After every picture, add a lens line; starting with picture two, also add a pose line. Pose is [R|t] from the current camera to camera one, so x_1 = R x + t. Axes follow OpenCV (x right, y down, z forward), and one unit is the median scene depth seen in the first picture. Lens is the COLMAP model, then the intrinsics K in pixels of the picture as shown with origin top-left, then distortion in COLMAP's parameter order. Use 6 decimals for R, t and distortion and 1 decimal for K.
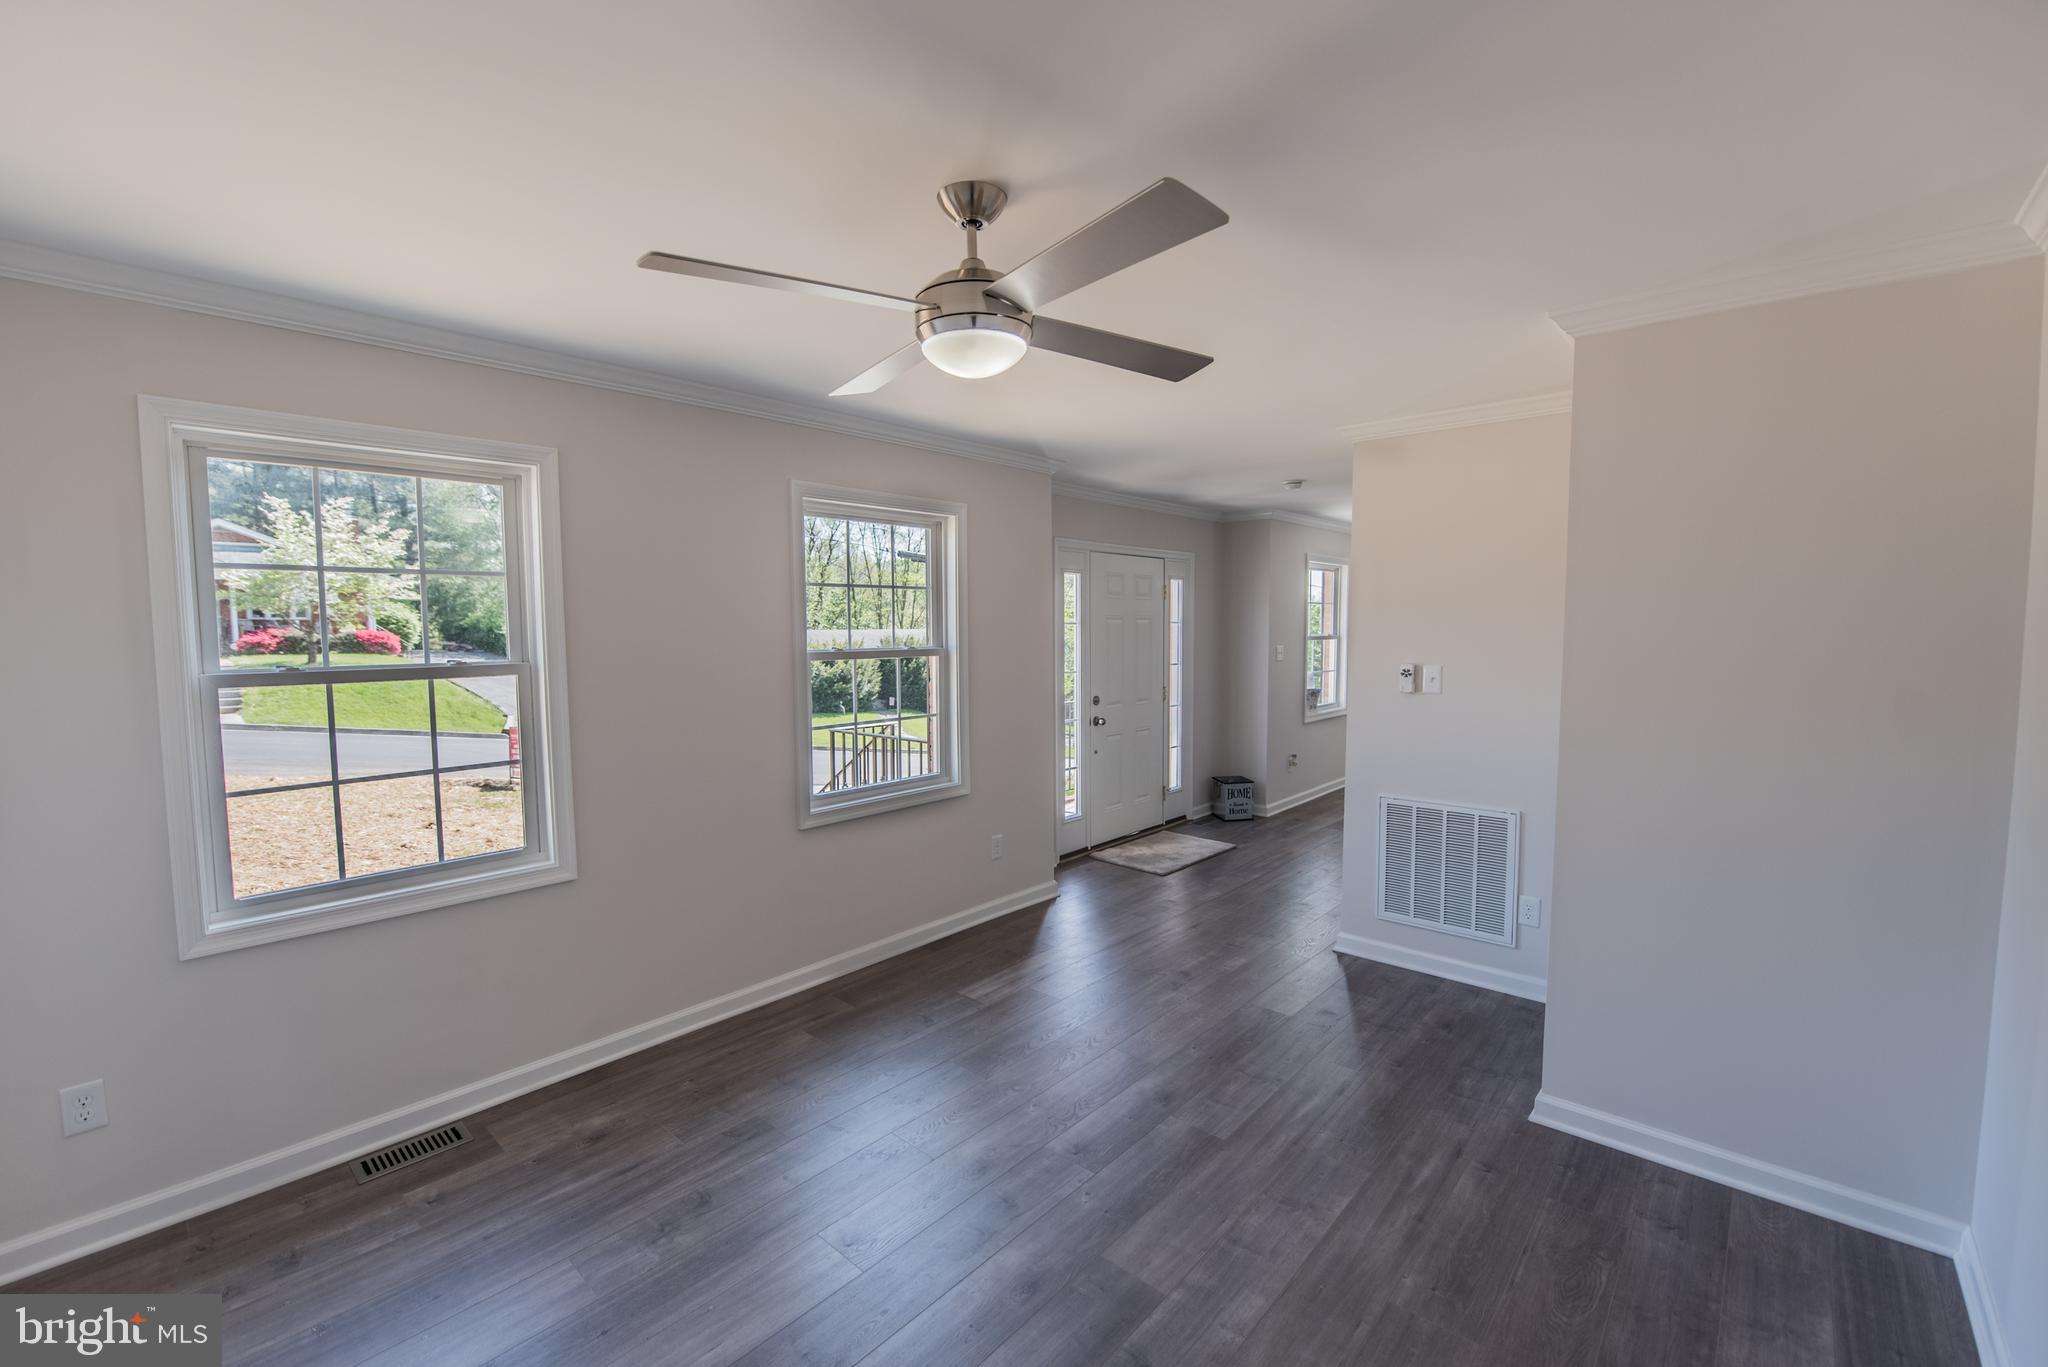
lens RADIAL K [[855.4, 0, 1017.2], [0, 855.4, 680.1], [0, 0, 1]] dist [-0.013510, -0.000316]
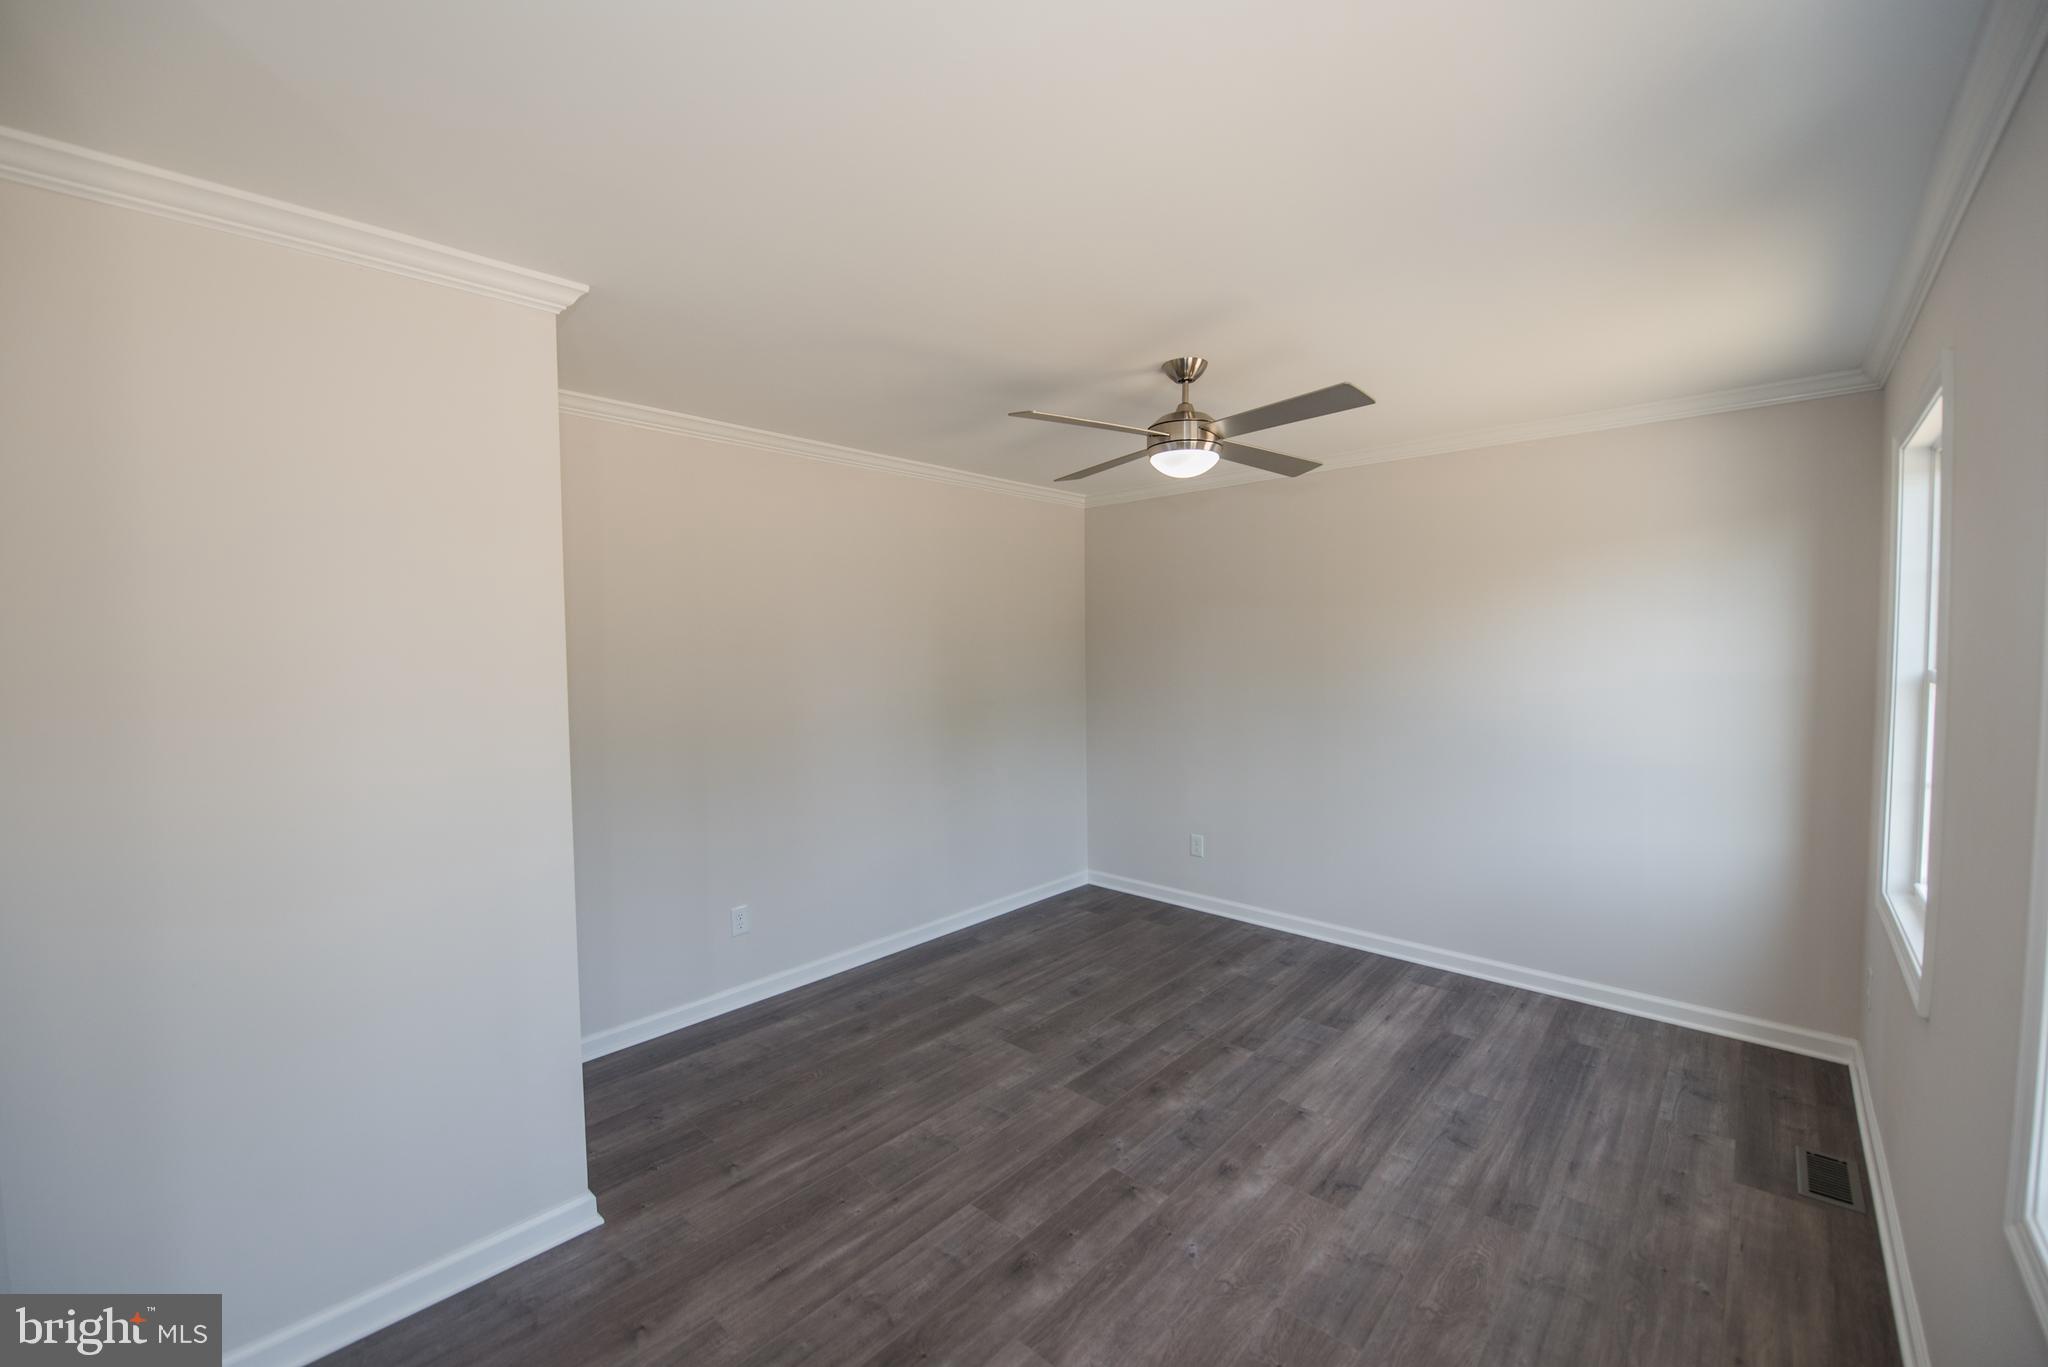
lens RADIAL K [[816.8, 0, 1024.0], [0, 816.8, 683.5], [0, 0, 1]] dist [-0.014248, -0.002317]
pose [[-0.999897, 0.014298, 0.000968, 0.161505], [0.014315, 0.993292, 0.114744, -0.098738], [0.000680, 0.114746, -0.993395, 1.634957]]
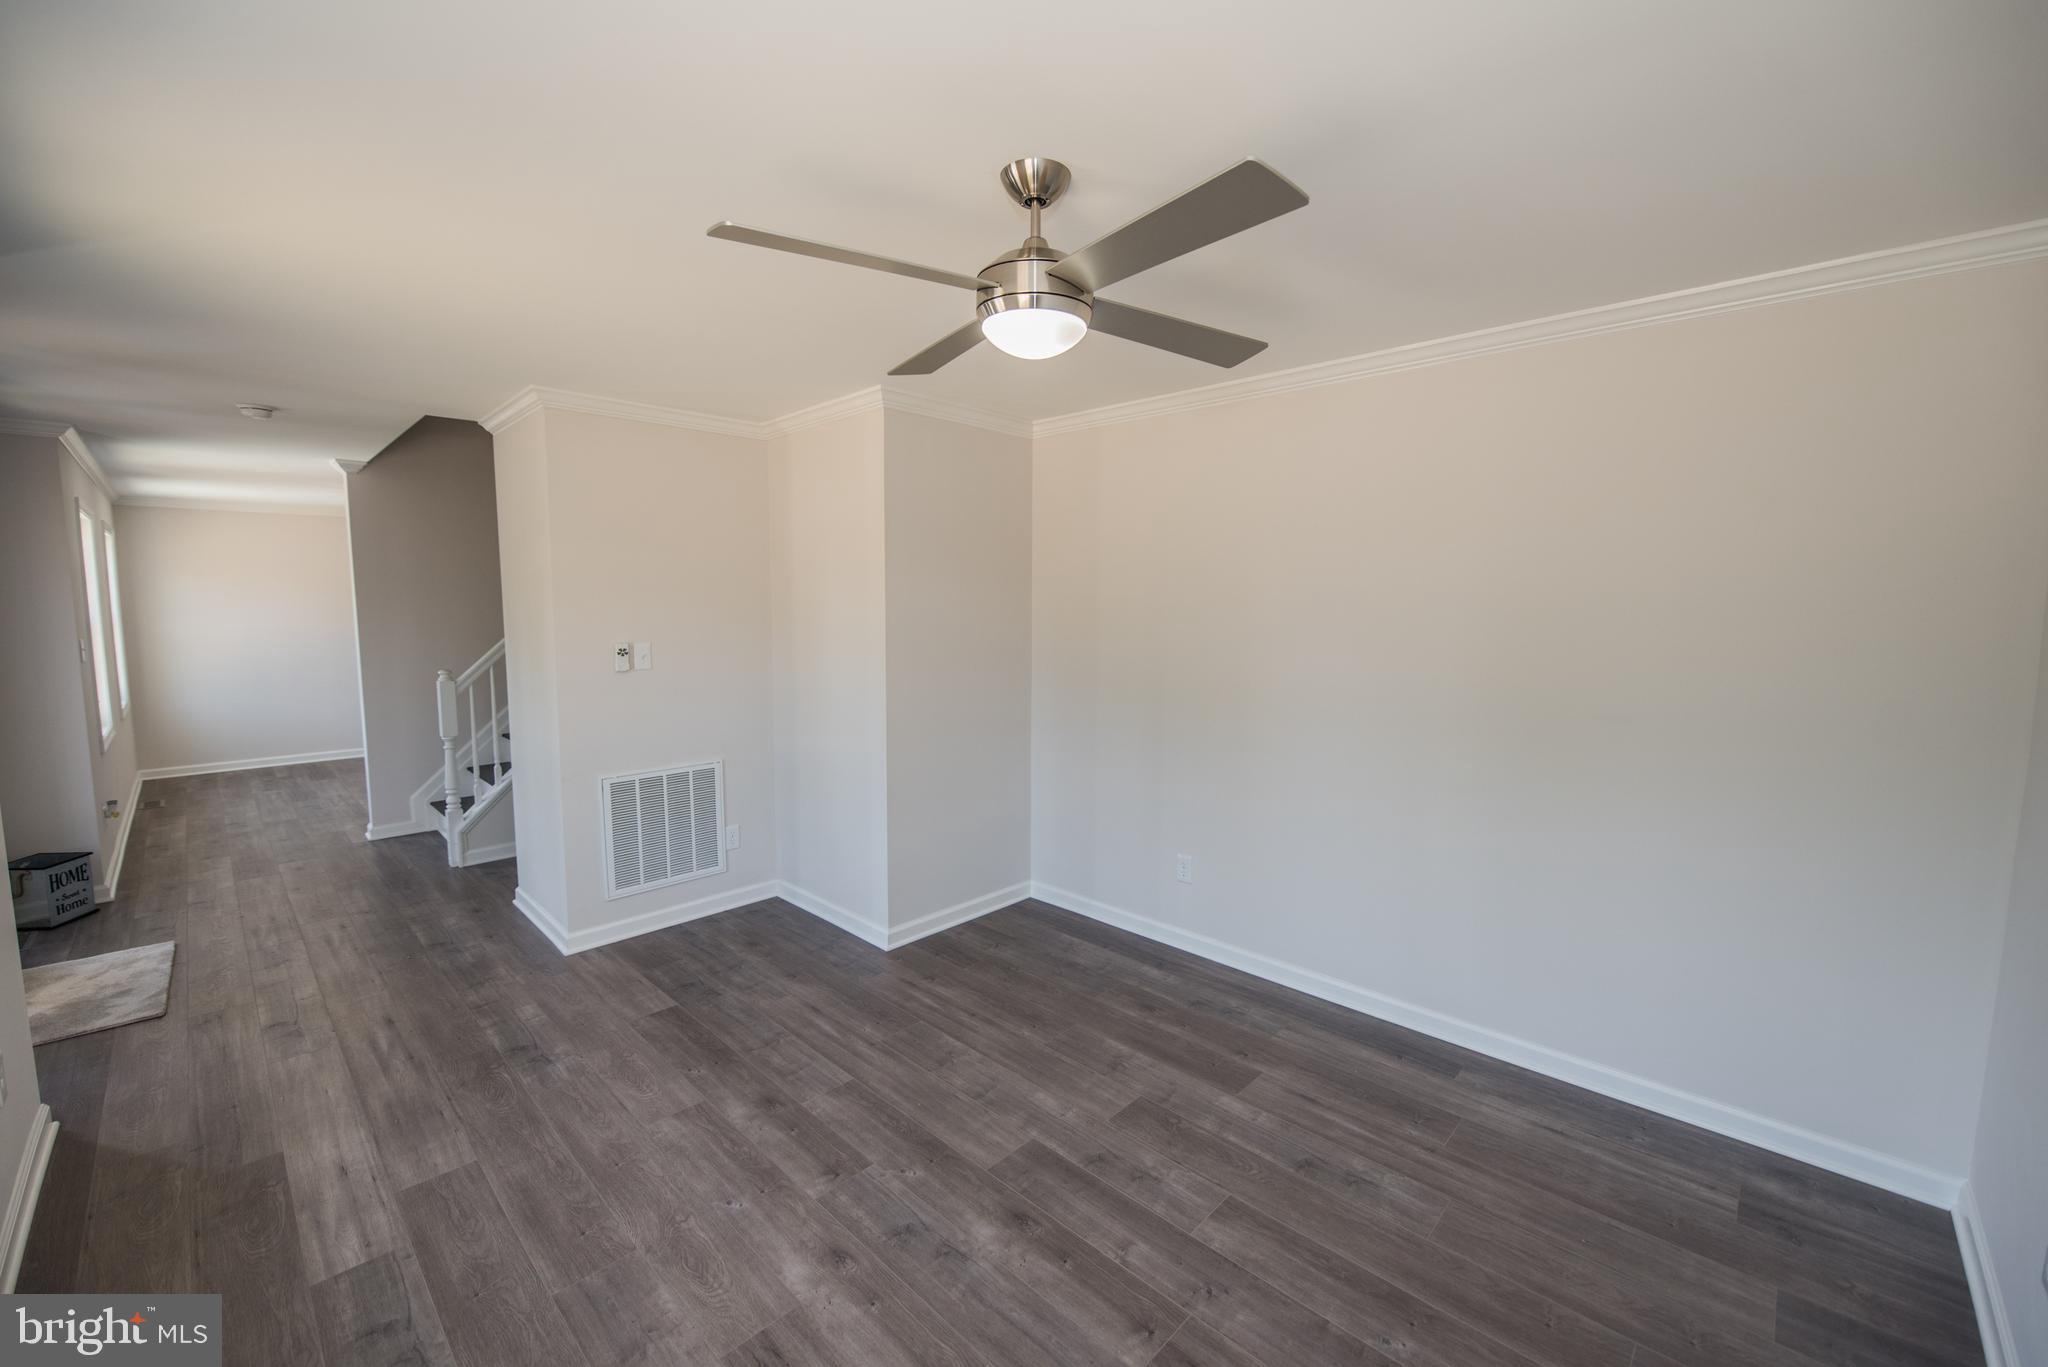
lens RADIAL K [[816.8, 0, 1024.0], [0, 816.8, 683.5], [0, 0, 1]] dist [-0.014248, -0.002317]
pose [[0.026630, -0.096428, 0.994984, -0.673027], [0.064532, 0.993426, 0.094550, -0.042639], [-0.997560, 0.061690, 0.032678, 0.652894]]
